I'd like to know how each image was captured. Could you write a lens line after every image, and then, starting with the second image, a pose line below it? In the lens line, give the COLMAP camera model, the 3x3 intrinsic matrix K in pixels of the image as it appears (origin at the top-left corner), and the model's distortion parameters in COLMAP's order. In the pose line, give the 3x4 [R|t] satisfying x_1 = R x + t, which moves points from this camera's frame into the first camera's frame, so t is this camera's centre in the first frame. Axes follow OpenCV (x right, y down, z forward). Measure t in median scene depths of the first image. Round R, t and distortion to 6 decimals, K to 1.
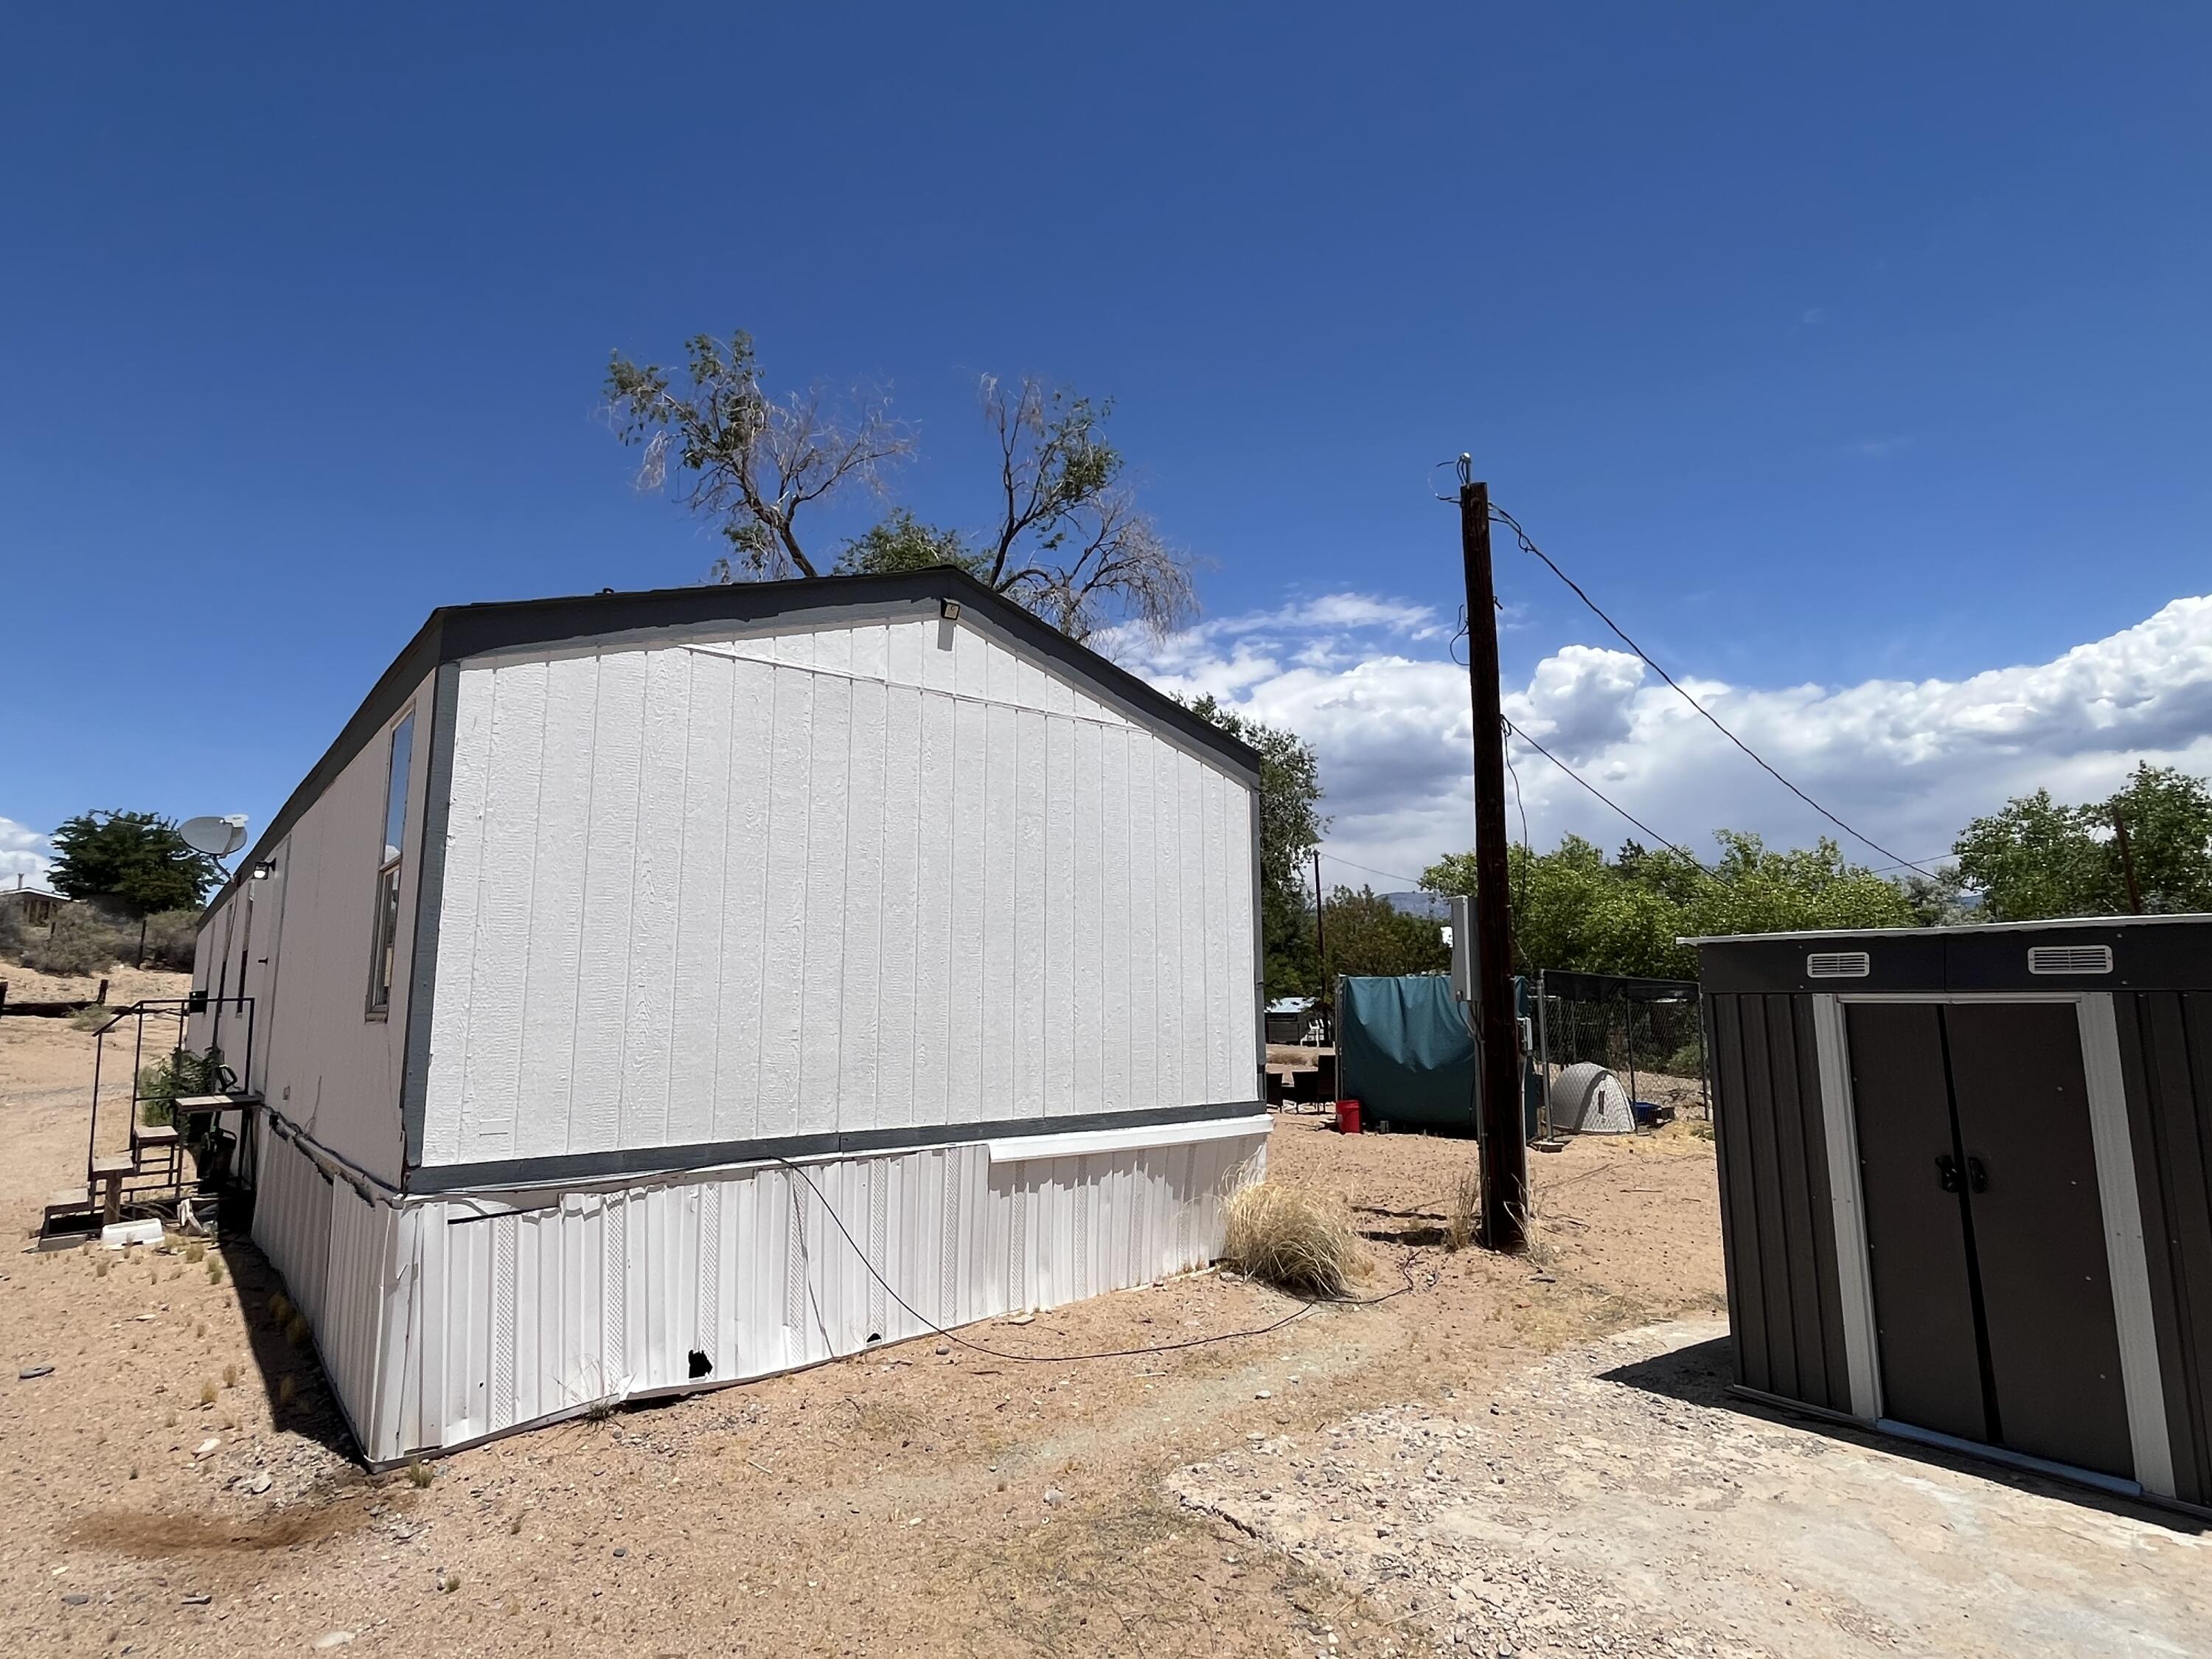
lens RADIAL K [[1167.1, 0, 1112.6], [0, 1167.1, 831.3], [0, 0, 1]] dist [-0.002057, -0.000147]
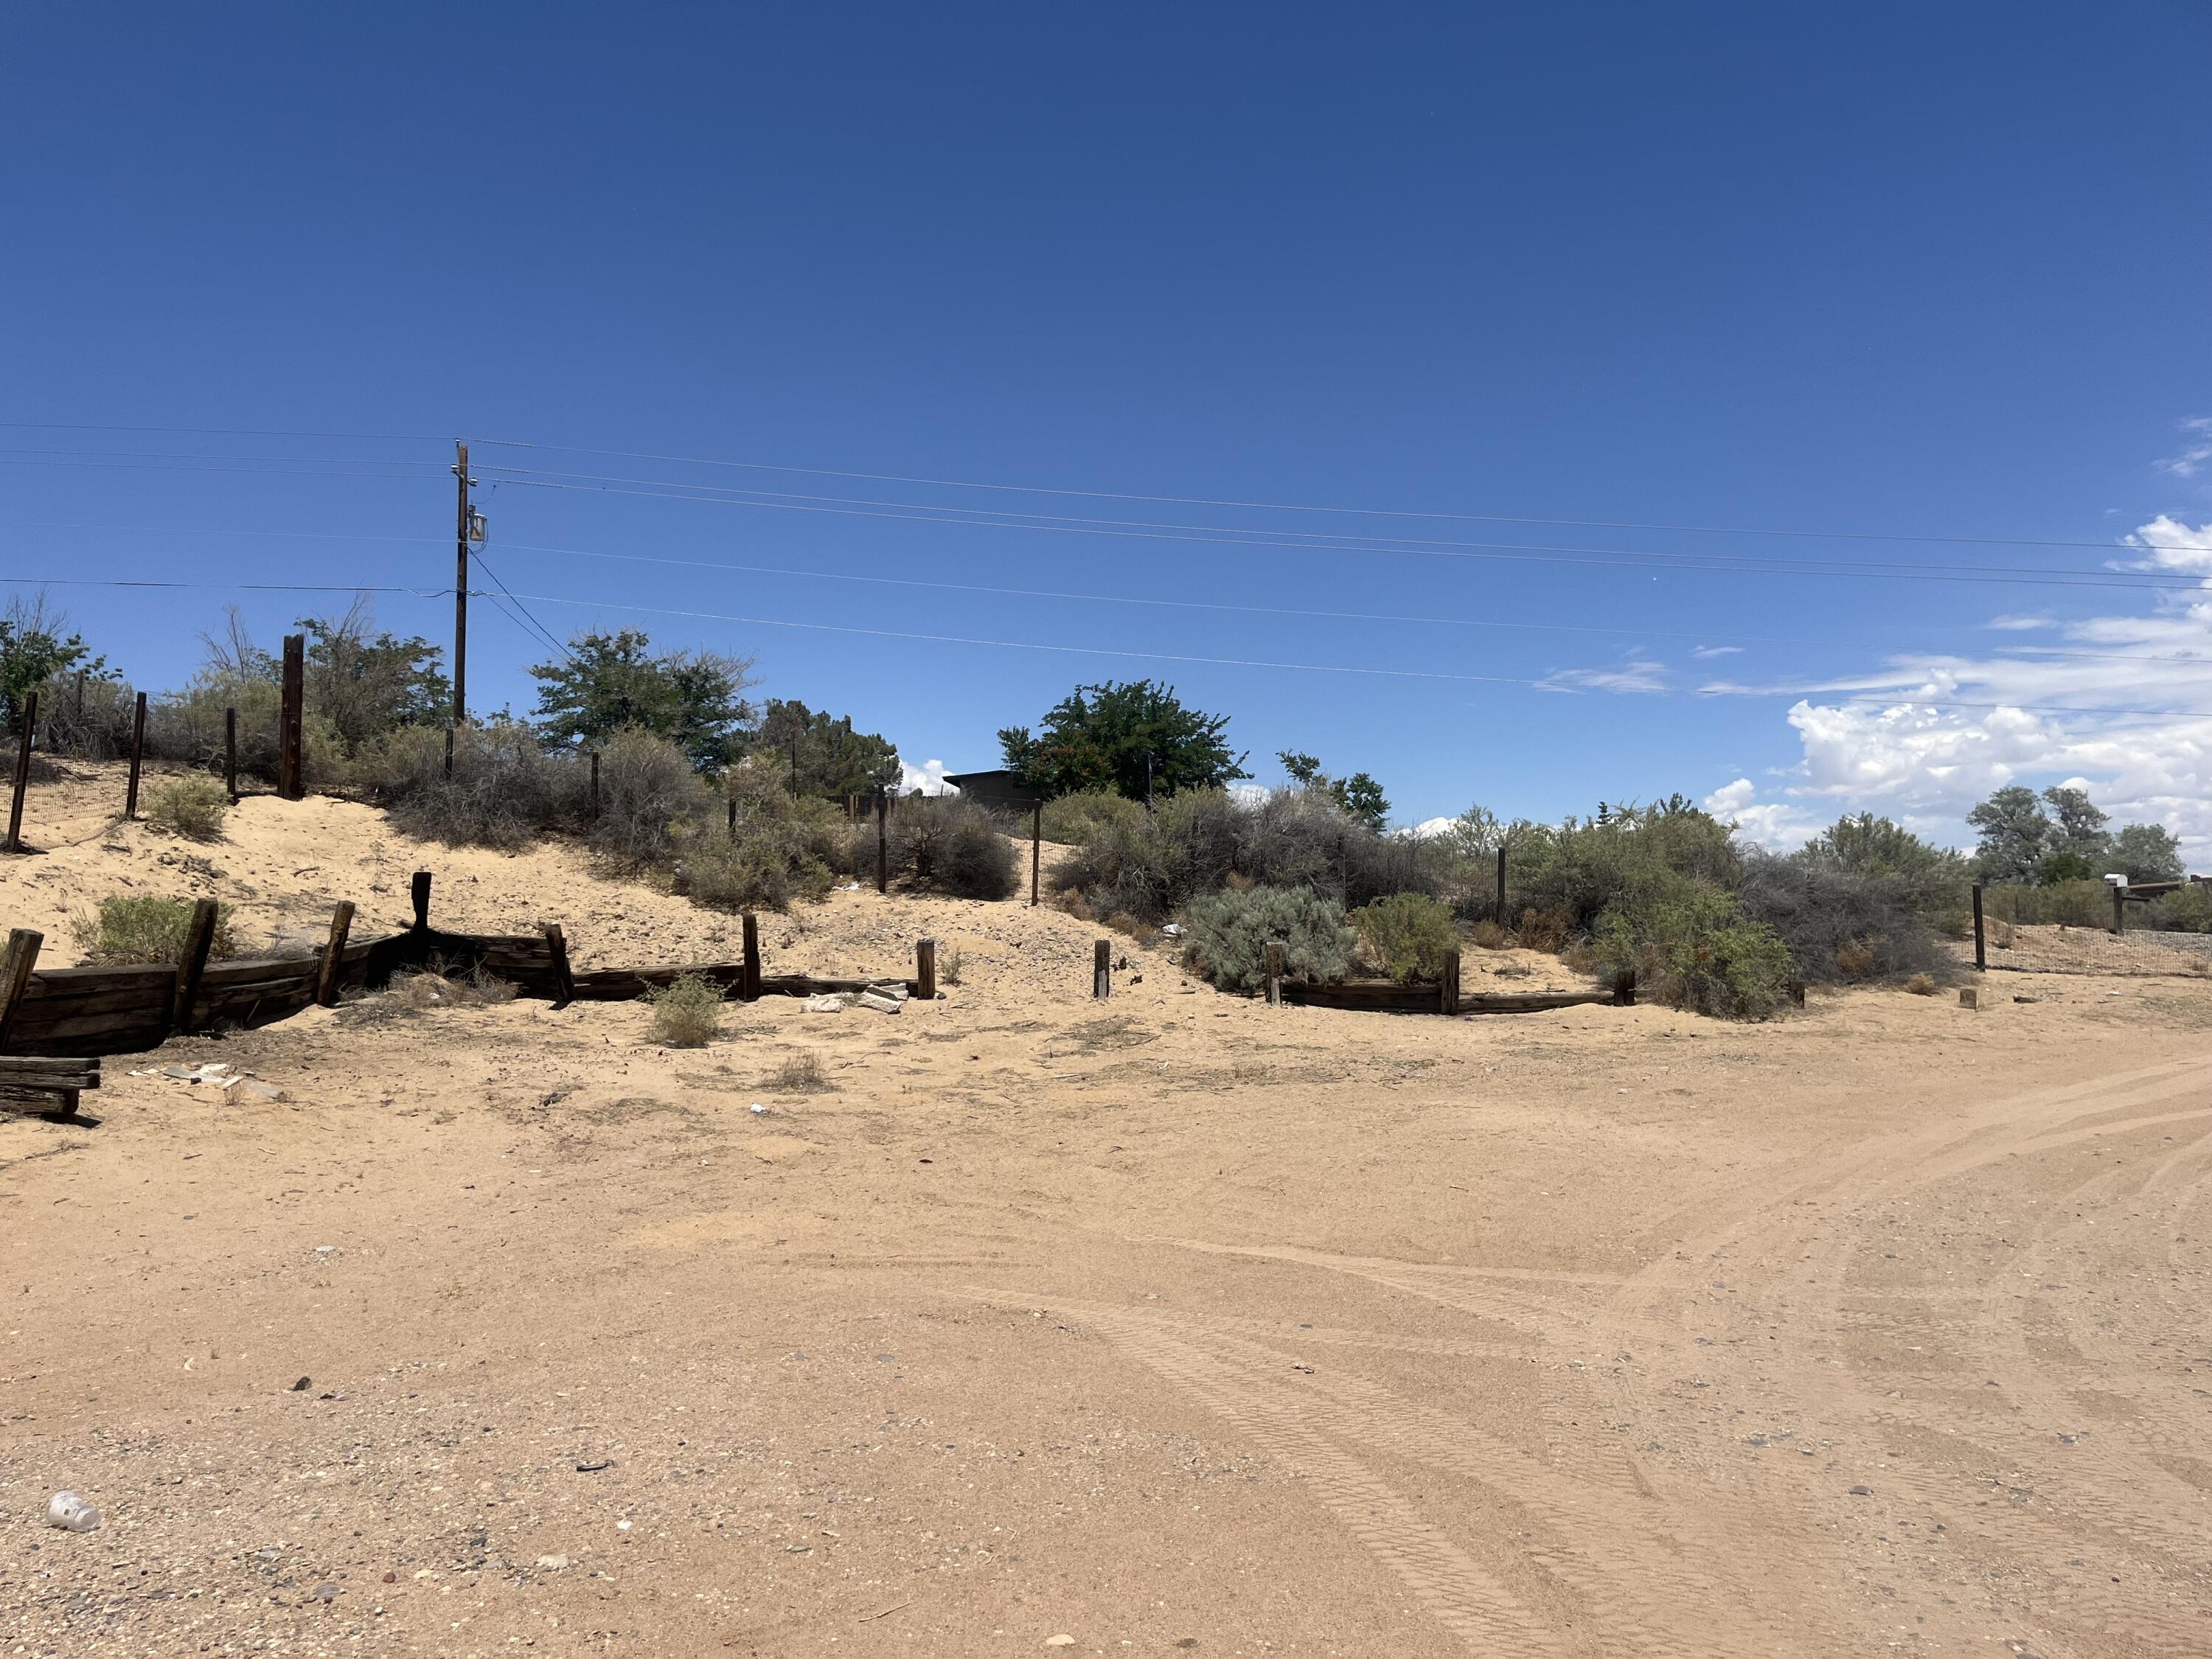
lens RADIAL K [[1731.8, 0, 1105.7], [0, 1731.8, 829.1], [0, 0, 1]] dist [-0.001108, -0.003832]
pose [[0.707838, -0.060012, -0.703821, -0.319741], [0.115519, 0.992805, 0.031525, 0.088789], [0.696865, -0.103619, 0.709677, 0.627354]]
